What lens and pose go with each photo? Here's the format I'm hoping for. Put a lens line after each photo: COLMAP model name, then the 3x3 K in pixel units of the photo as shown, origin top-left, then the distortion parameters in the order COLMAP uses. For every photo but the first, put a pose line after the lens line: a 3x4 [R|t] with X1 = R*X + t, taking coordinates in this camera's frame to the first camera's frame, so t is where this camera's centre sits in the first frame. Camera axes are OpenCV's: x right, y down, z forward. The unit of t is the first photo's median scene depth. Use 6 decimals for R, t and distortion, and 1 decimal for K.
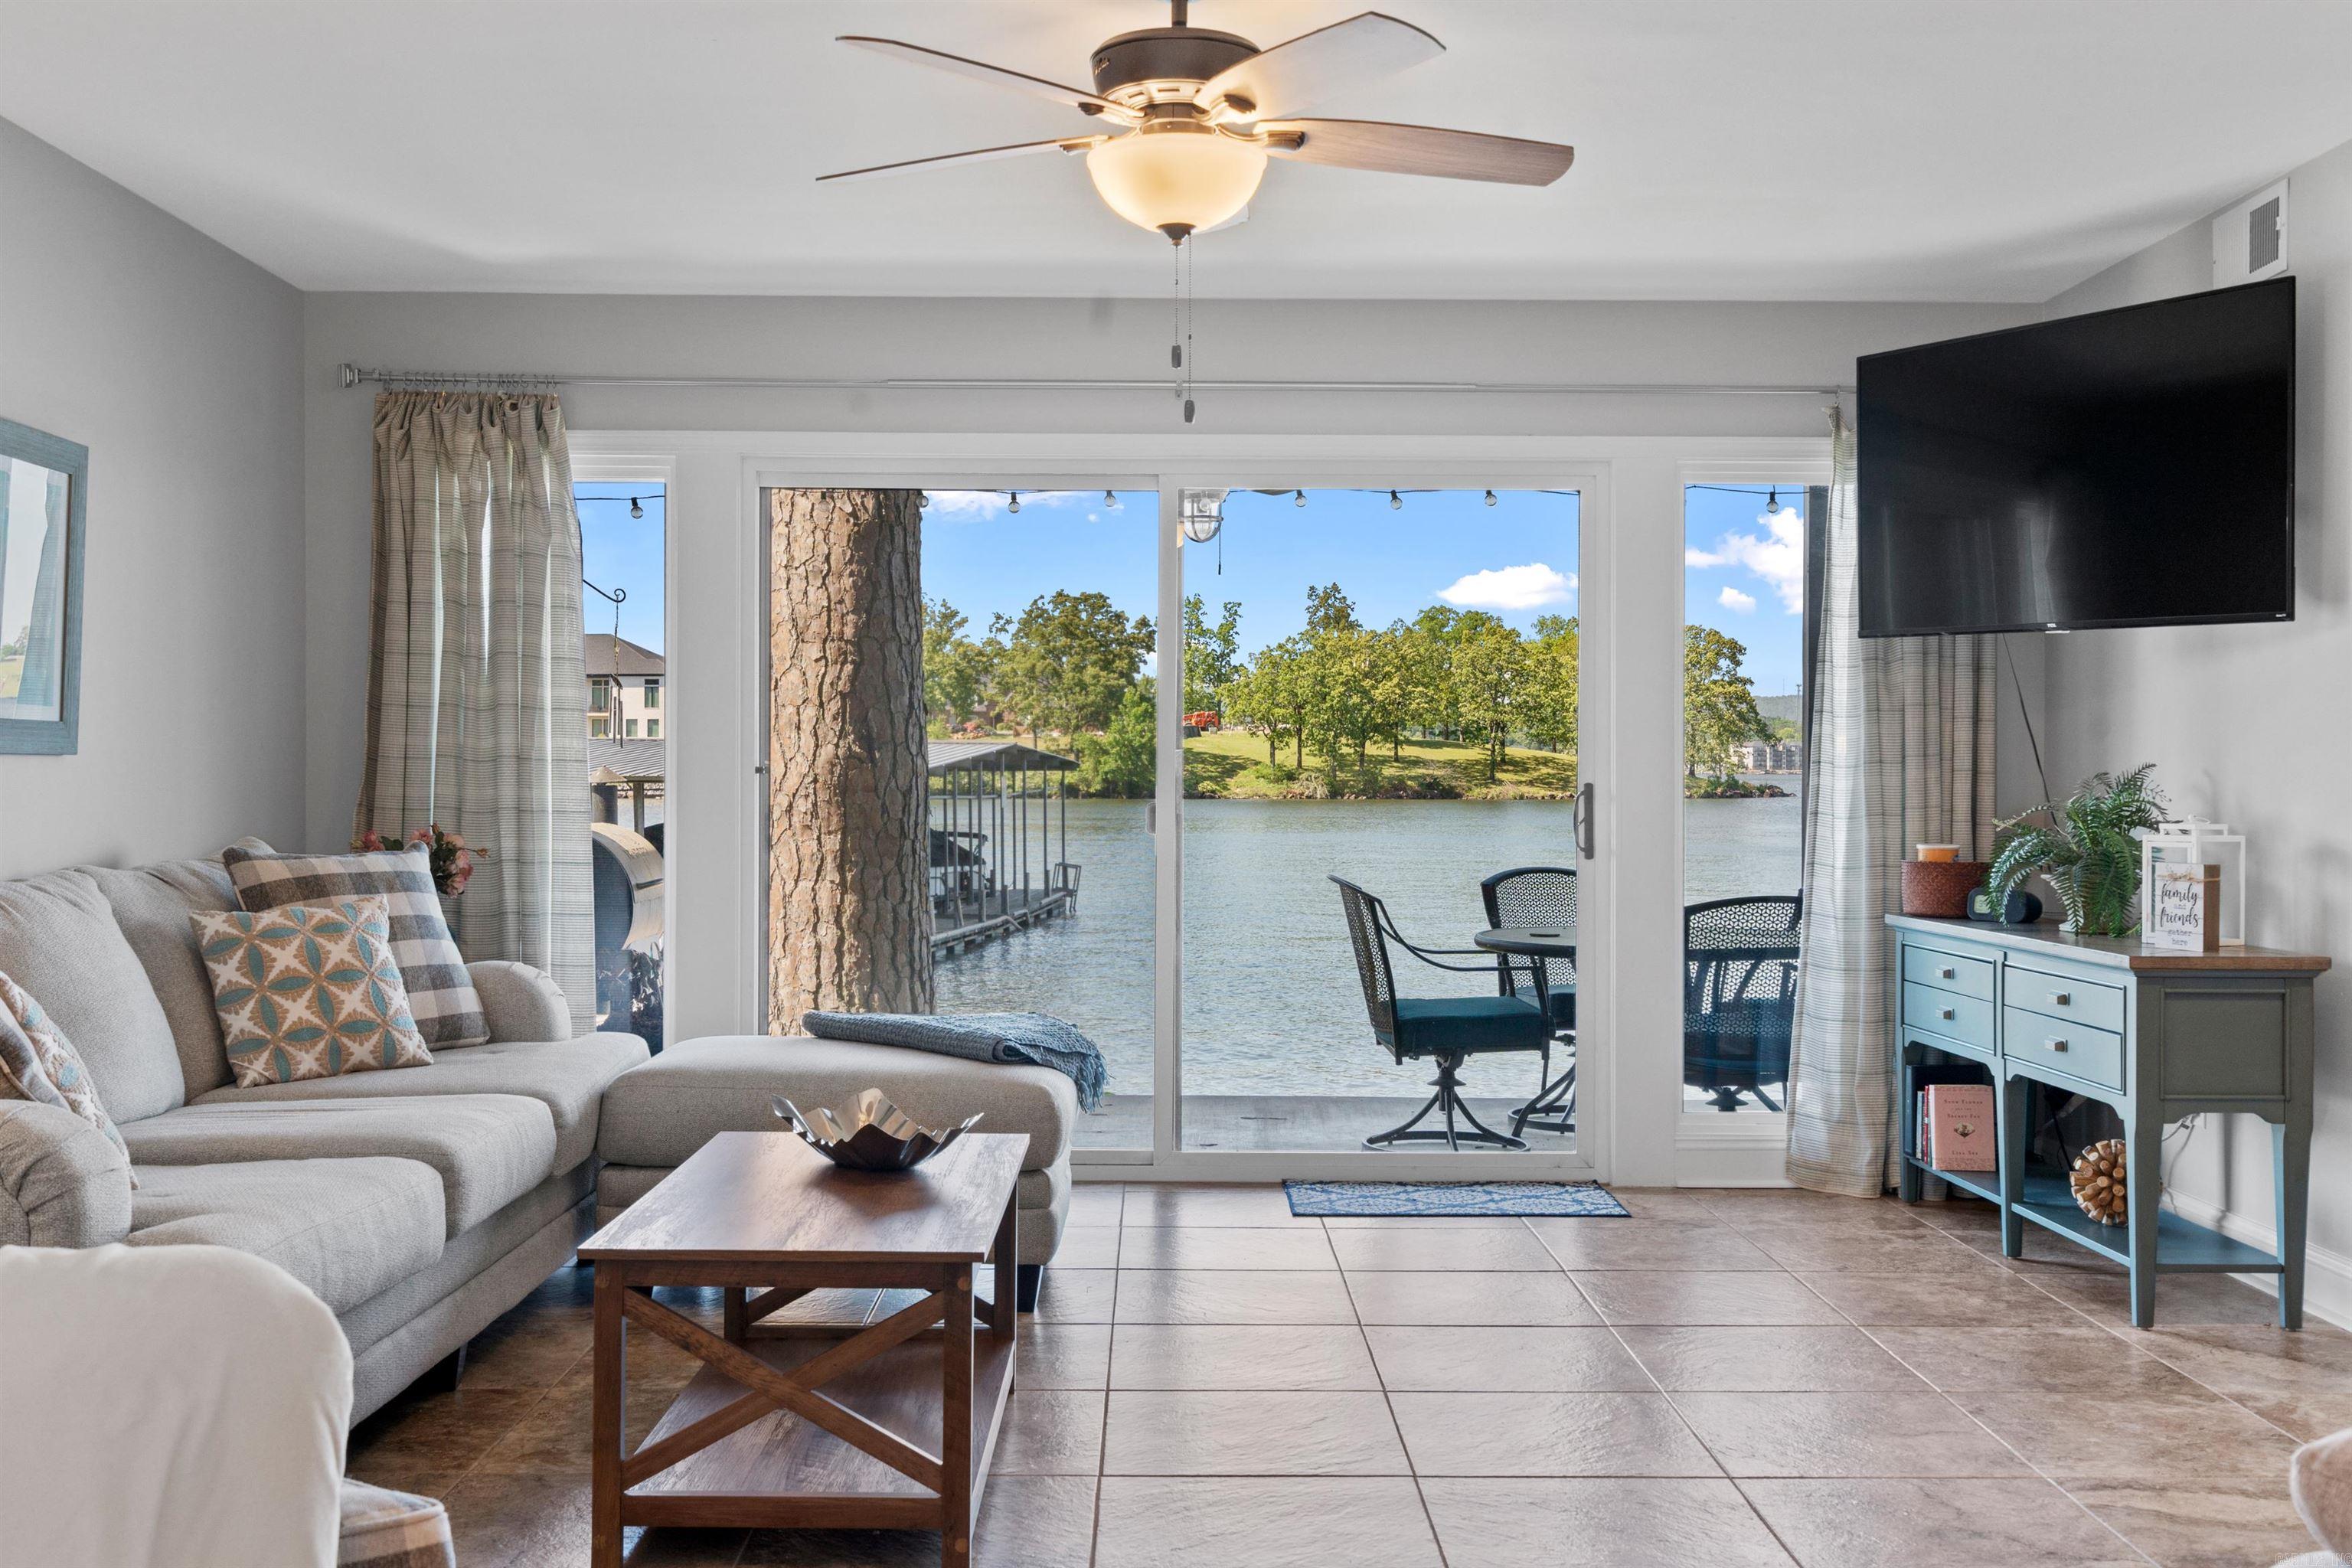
lens RADIAL K [[2306.3, 0, 1166.1], [0, 2306.3, 773.3], [0, 0, 1]] dist [0.013581, -0.001082]
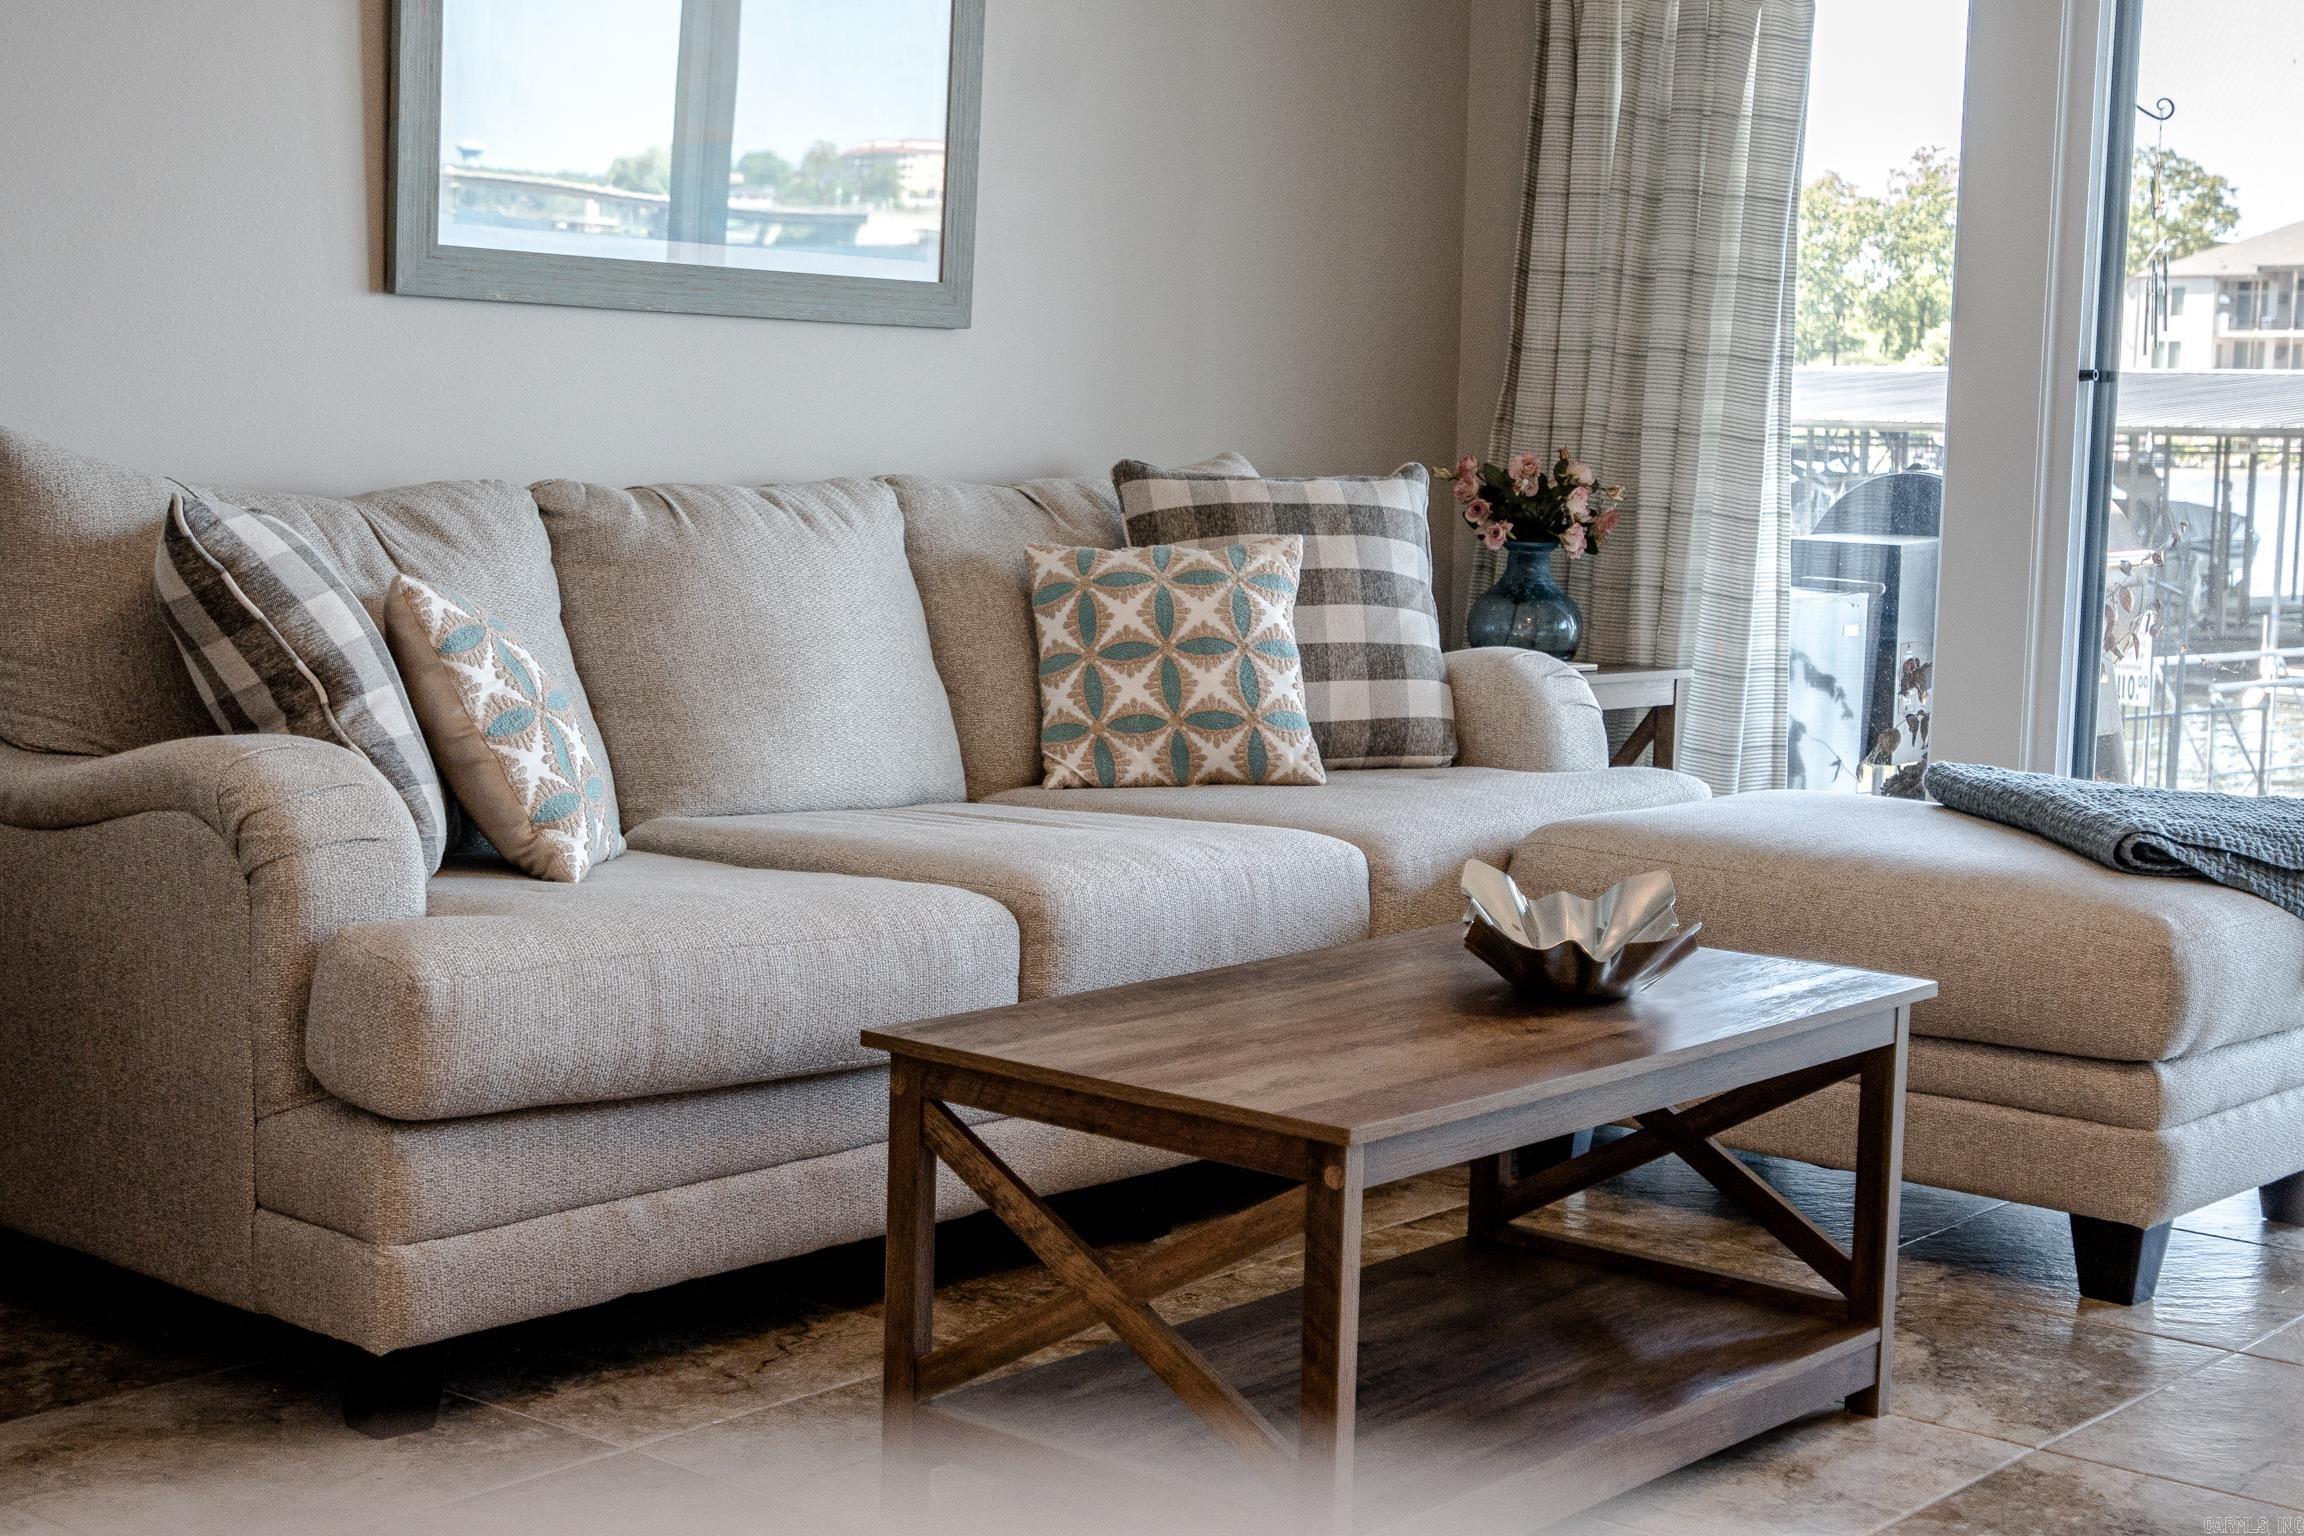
lens RADIAL K [[3362.3, 0, 1148.9], [0, 3362.3, 769.1], [0, 0, 1]] dist [0.043163, 0.007501]
pose [[0.765816, 0.084800, -0.637444, 0.253746], [-0.022065, 0.994148, 0.105745, 0.015955], [0.642681, -0.066916, 0.763206, 0.191569]]
